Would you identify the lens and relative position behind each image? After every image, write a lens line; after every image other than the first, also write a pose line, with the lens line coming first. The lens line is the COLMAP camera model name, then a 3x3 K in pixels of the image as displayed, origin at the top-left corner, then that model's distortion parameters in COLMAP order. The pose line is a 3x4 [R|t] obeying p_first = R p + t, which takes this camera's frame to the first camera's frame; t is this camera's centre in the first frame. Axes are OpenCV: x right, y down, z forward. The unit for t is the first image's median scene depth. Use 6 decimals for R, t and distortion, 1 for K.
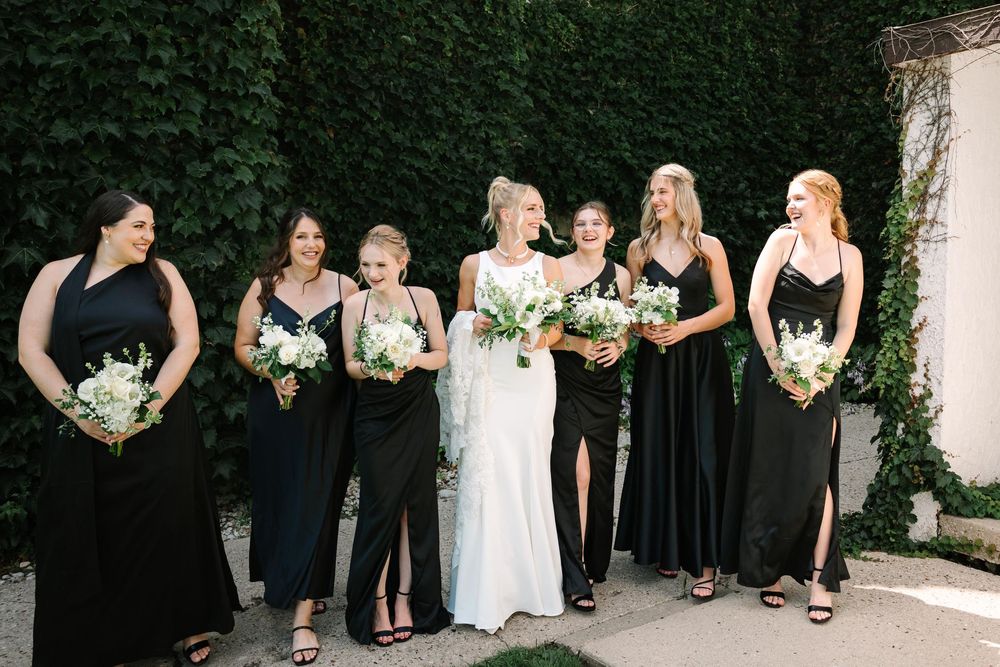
lens RADIAL K [[795.0, 0, 539.9], [0, 795.0, 303.1], [0, 0, 1]] dist [-0.021381, 0.012596]
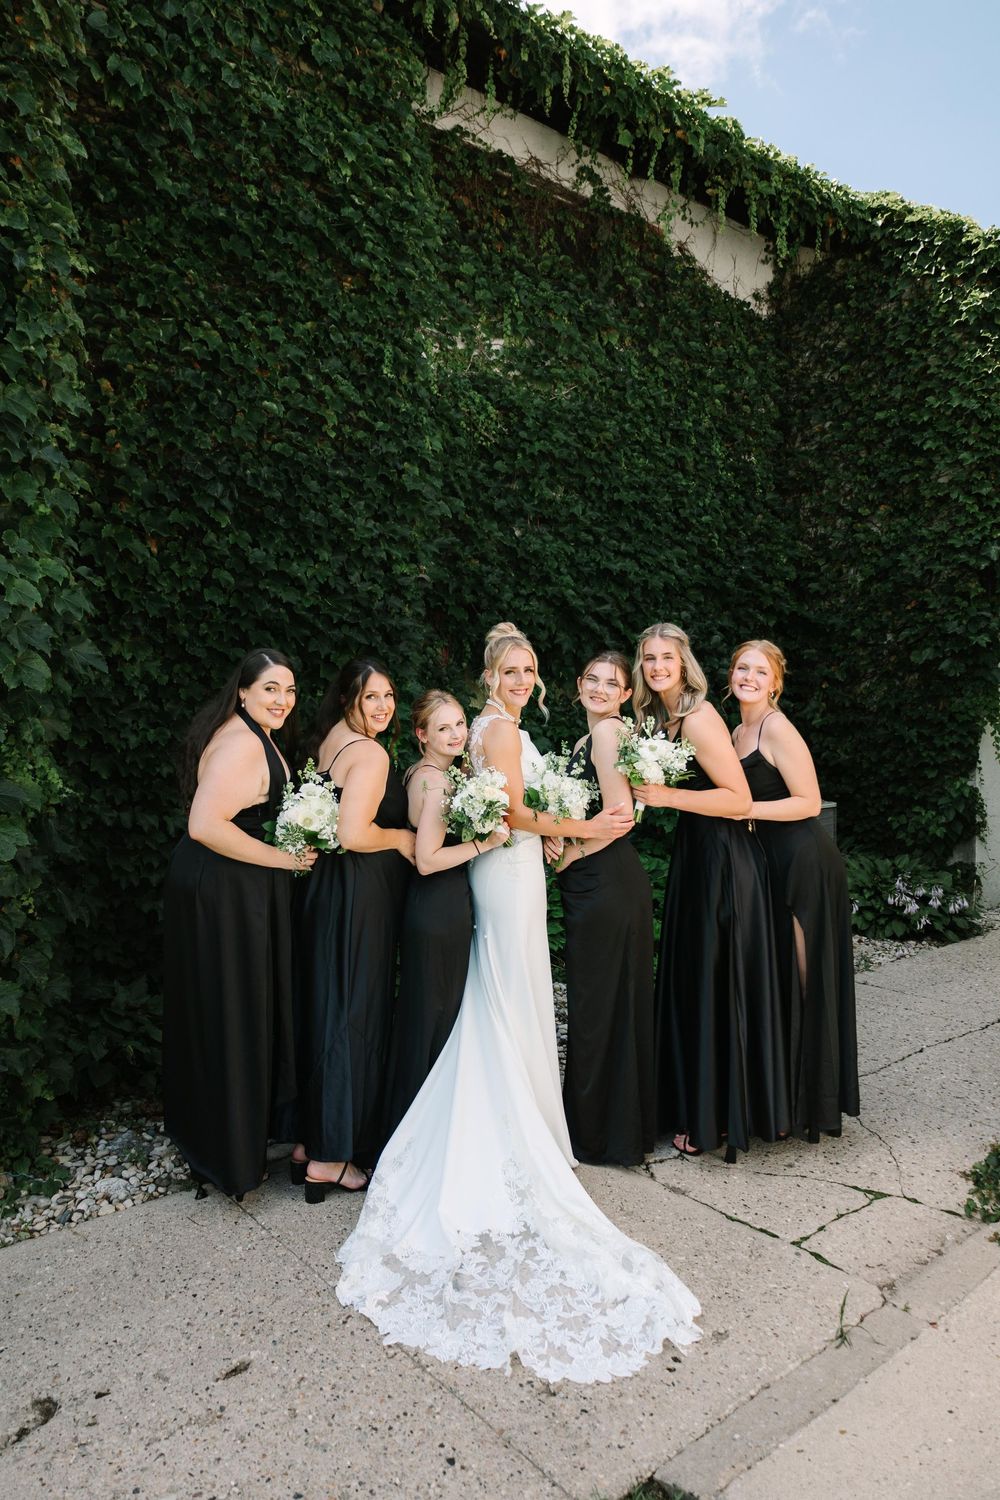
lens RADIAL K [[997.2, 0, 480.9], [0, 997.2, 735.0], [0, 0, 1]] dist [0.029240, 0.006648]
pose [[0.993892, -0.007995, 0.110071, -0.117424], [0.014986, 0.997912, -0.062833, -0.009972], [-0.109338, 0.064099, 0.991936, 0.233850]]
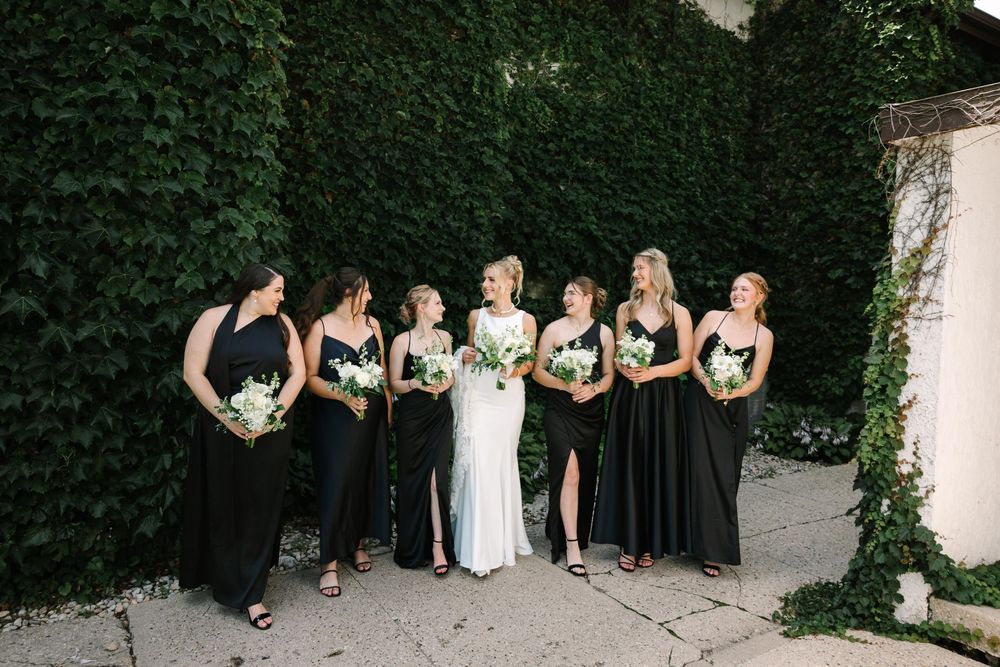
lens RADIAL K [[664.8, 0, 486.2], [0, 664.8, 333.4], [0, 0, 1]] dist [0.029240, 0.006648]
pose [[0.999344, 0.032489, -0.016021, -0.035941], [-0.032879, 0.999154, -0.024706, -0.017818], [0.015205, 0.025217, 0.999566, 0.122411]]
